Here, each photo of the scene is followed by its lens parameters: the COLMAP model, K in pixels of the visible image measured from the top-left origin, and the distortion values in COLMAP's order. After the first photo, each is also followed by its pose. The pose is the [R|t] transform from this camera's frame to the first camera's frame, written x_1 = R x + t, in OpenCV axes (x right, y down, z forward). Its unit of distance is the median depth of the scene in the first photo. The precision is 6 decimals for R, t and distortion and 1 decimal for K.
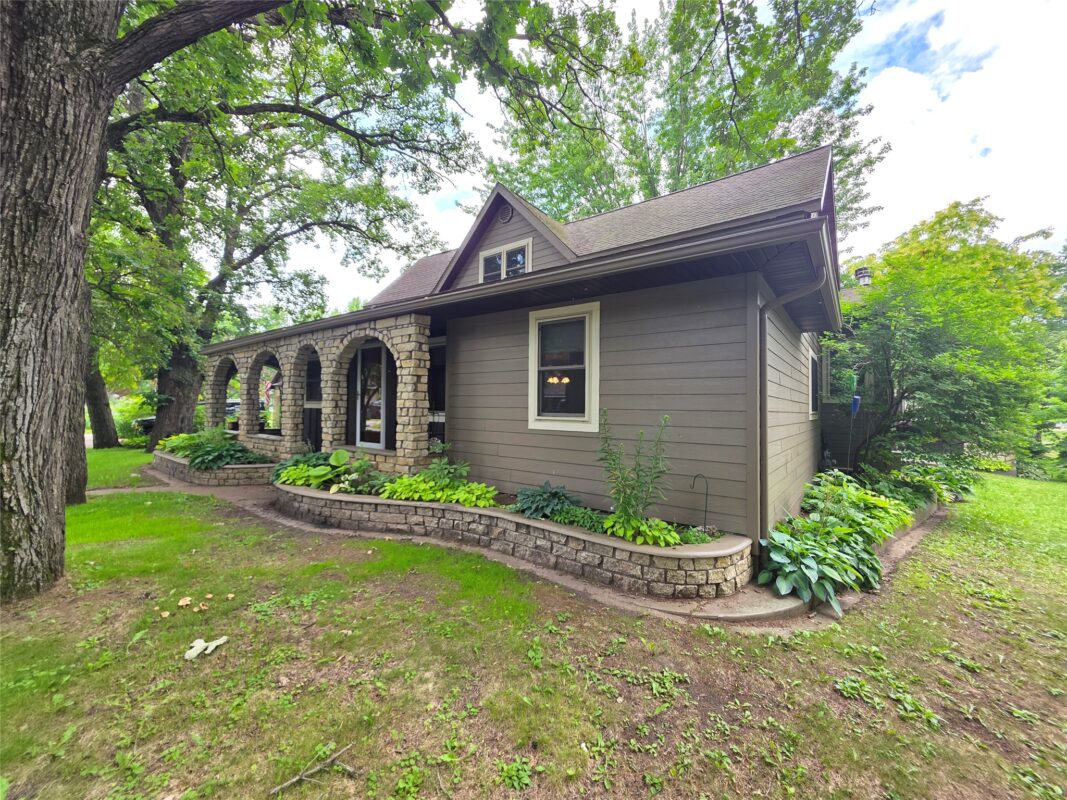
lens RADIAL K [[427.0, 0, 535.0], [0, 427.0, 400.4], [0, 0, 1]] dist [0.004518, 0.000576]
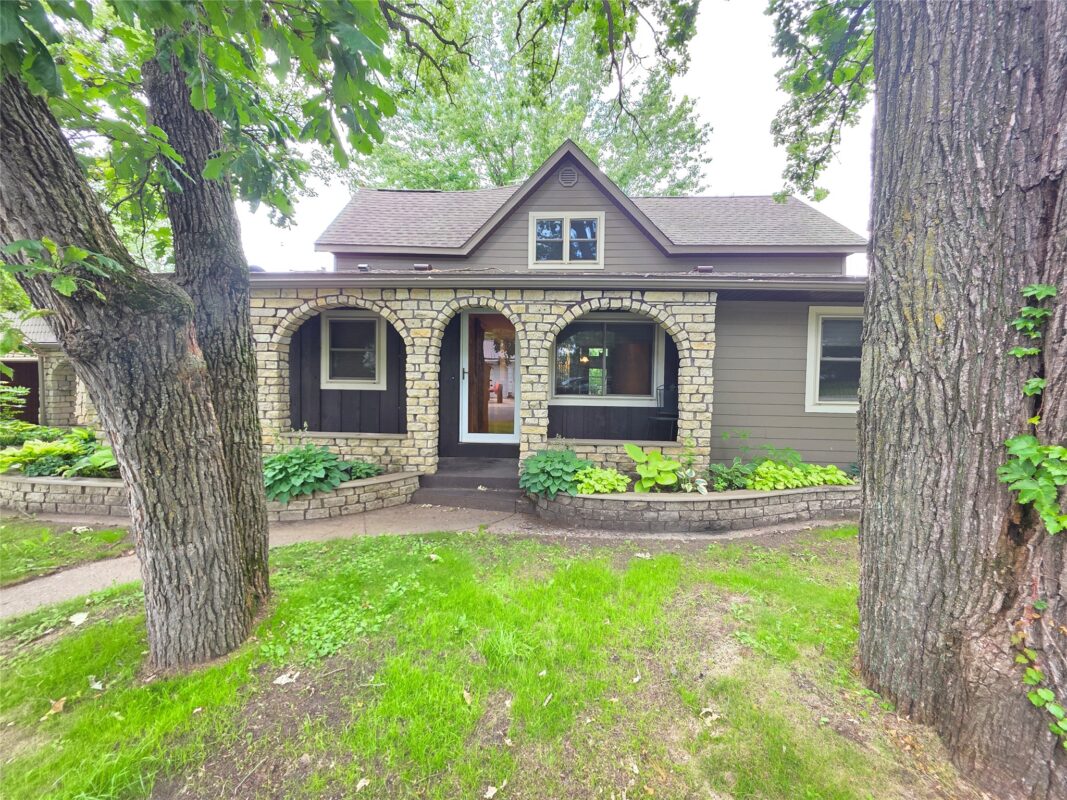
lens RADIAL K [[427.0, 0, 534.5], [0, 427.0, 398.1], [0, 0, 1]] dist [0.004518, 0.000576]
pose [[0.823450, -0.017117, 0.567130, -1.228770], [-0.016609, 0.998389, 0.054250, -0.019230], [-0.567145, -0.054092, 0.821840, 0.481183]]
